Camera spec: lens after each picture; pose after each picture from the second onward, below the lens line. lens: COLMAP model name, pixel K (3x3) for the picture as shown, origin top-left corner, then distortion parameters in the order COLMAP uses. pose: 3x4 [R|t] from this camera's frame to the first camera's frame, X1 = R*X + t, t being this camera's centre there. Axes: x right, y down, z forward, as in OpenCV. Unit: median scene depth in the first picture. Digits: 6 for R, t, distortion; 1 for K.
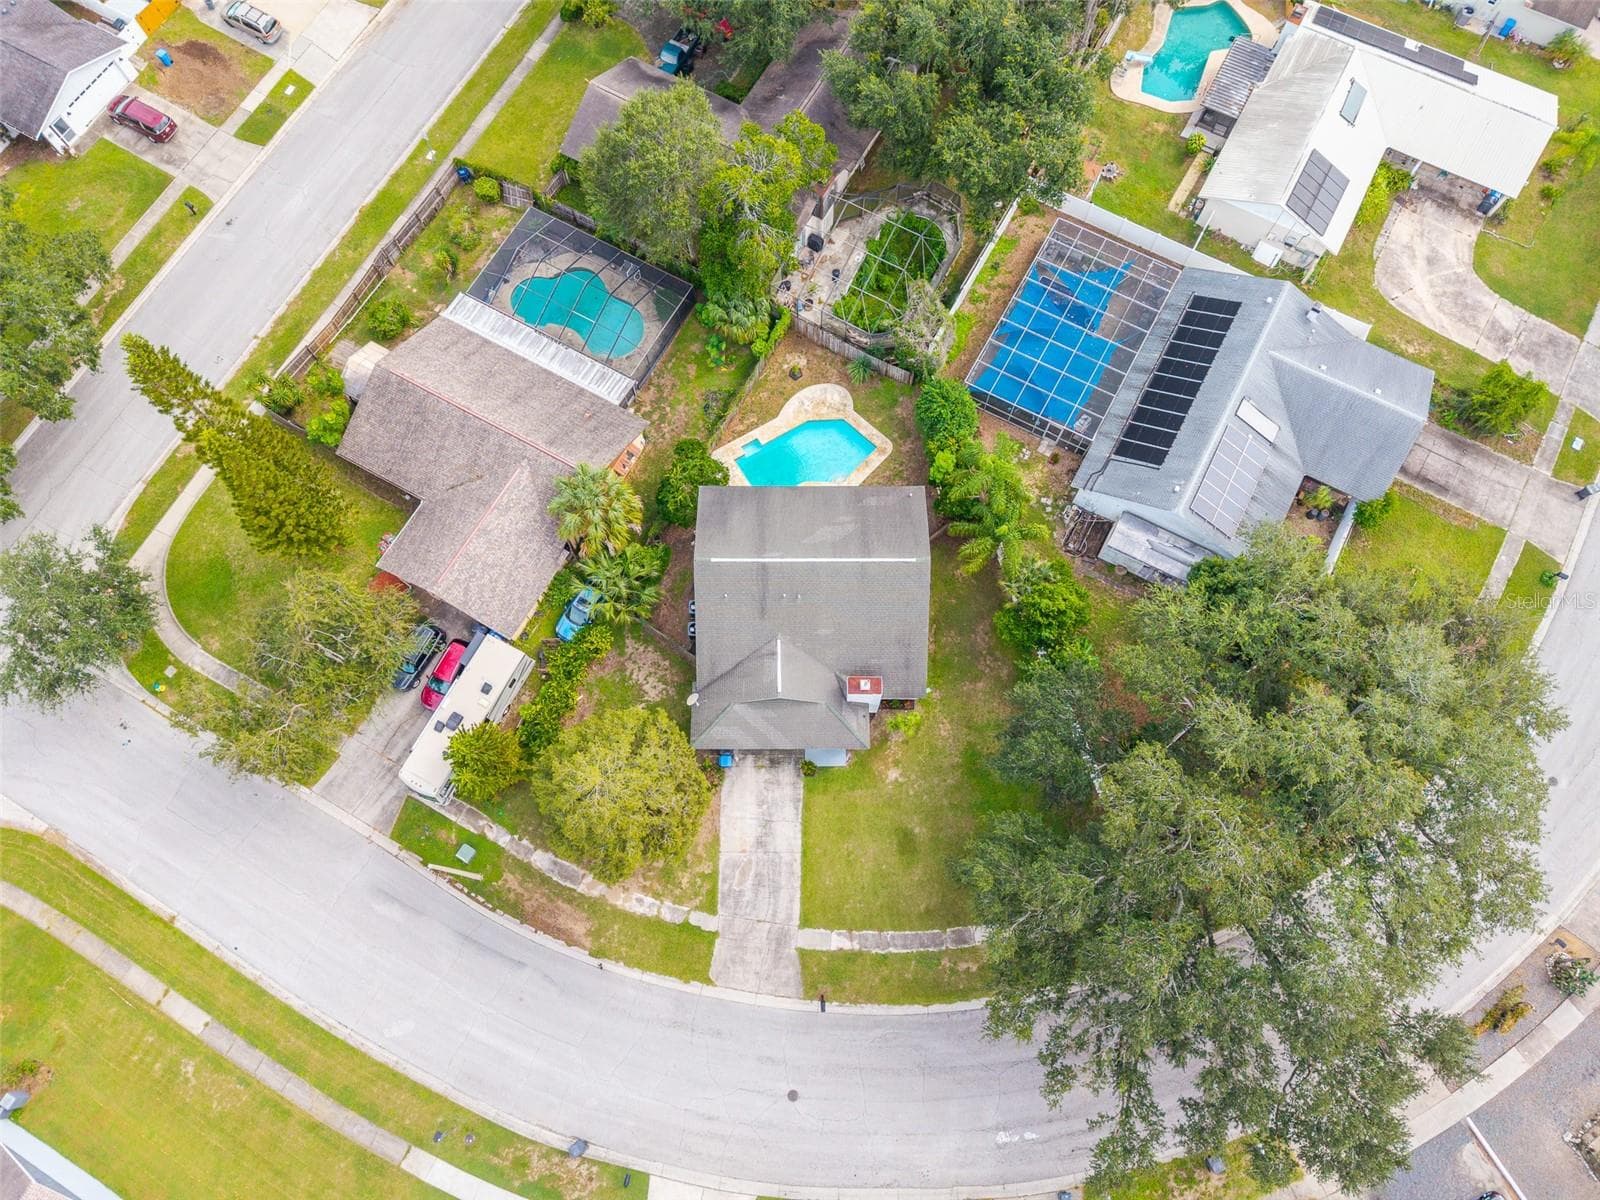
lens RADIAL K [[1073.0, 0, 801.6], [0, 1073.0, 595.0], [0, 0, 1]] dist [0.002981, -0.009997]
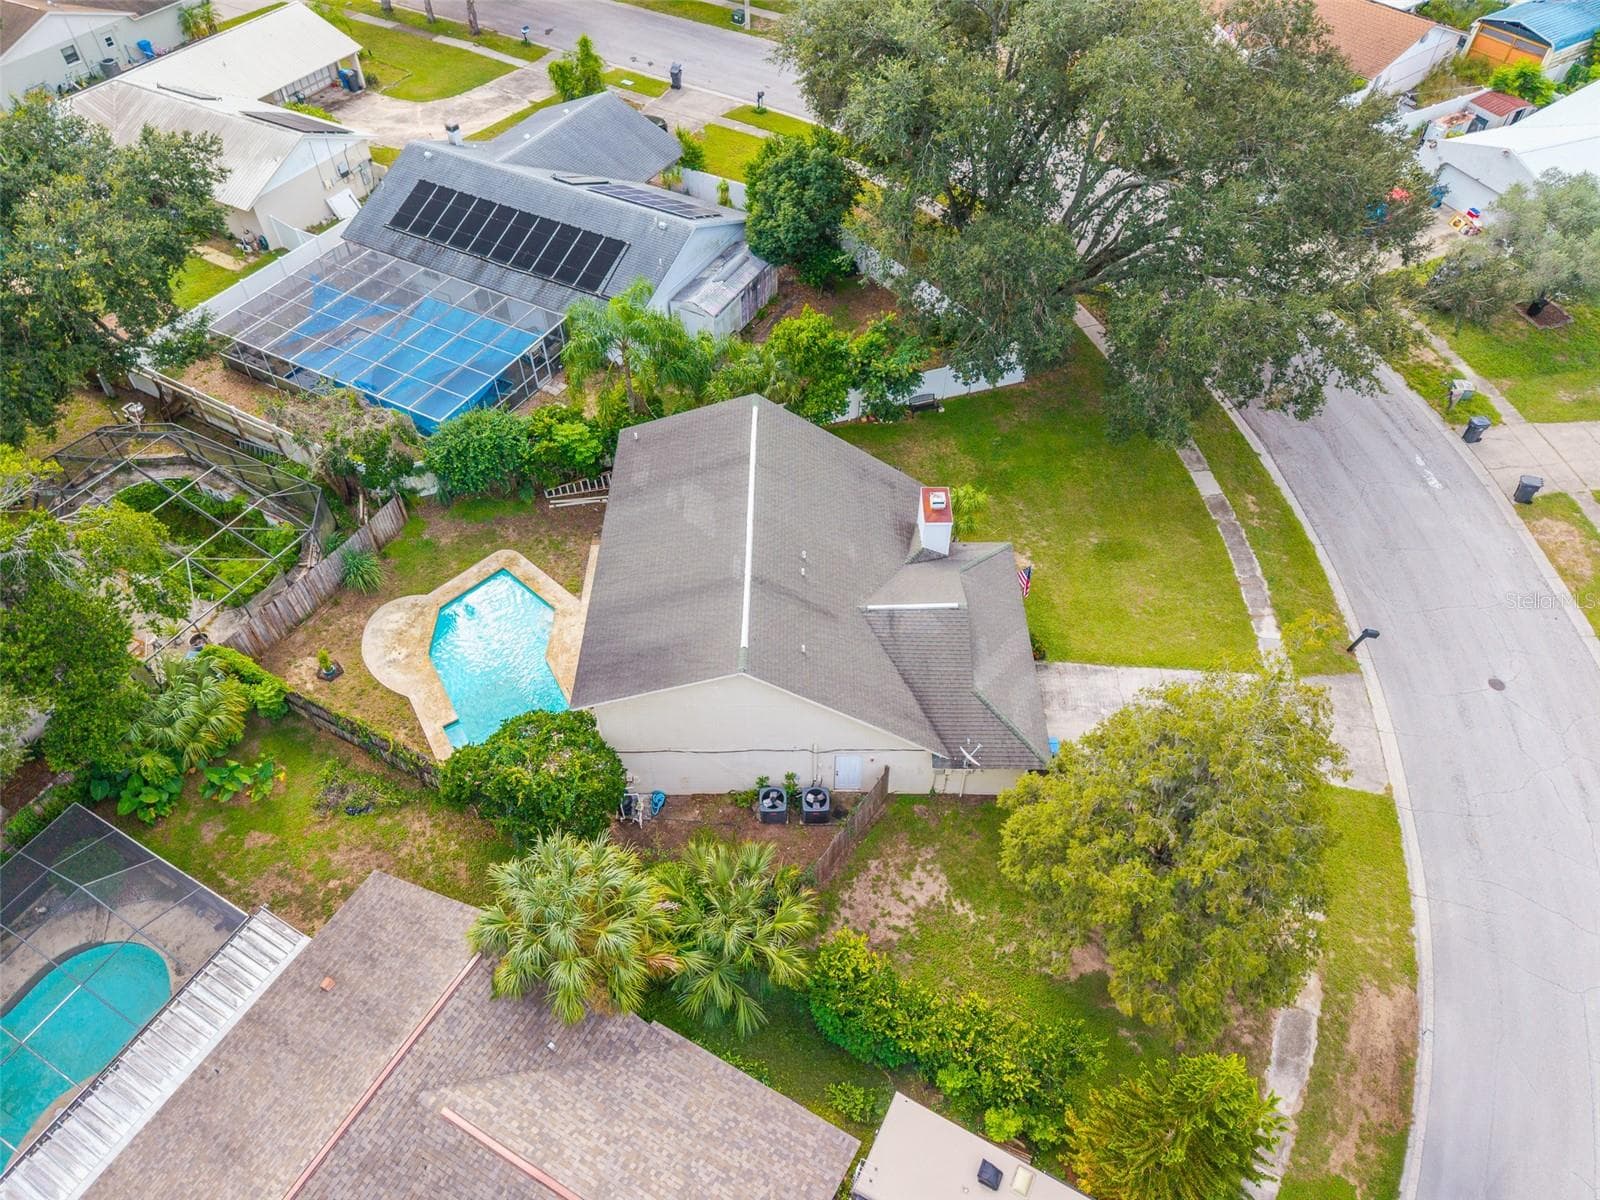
lens RADIAL K [[1075.5, 0, 804.1], [0, 1075.5, 591.2], [0, 0, 1]] dist [-0.003417, -0.000937]
pose [[-0.001478, -0.737193, 0.675681, -0.396221], [0.947014, 0.215990, 0.237724, -0.128005], [-0.321189, 0.640231, 0.697813, 0.560701]]
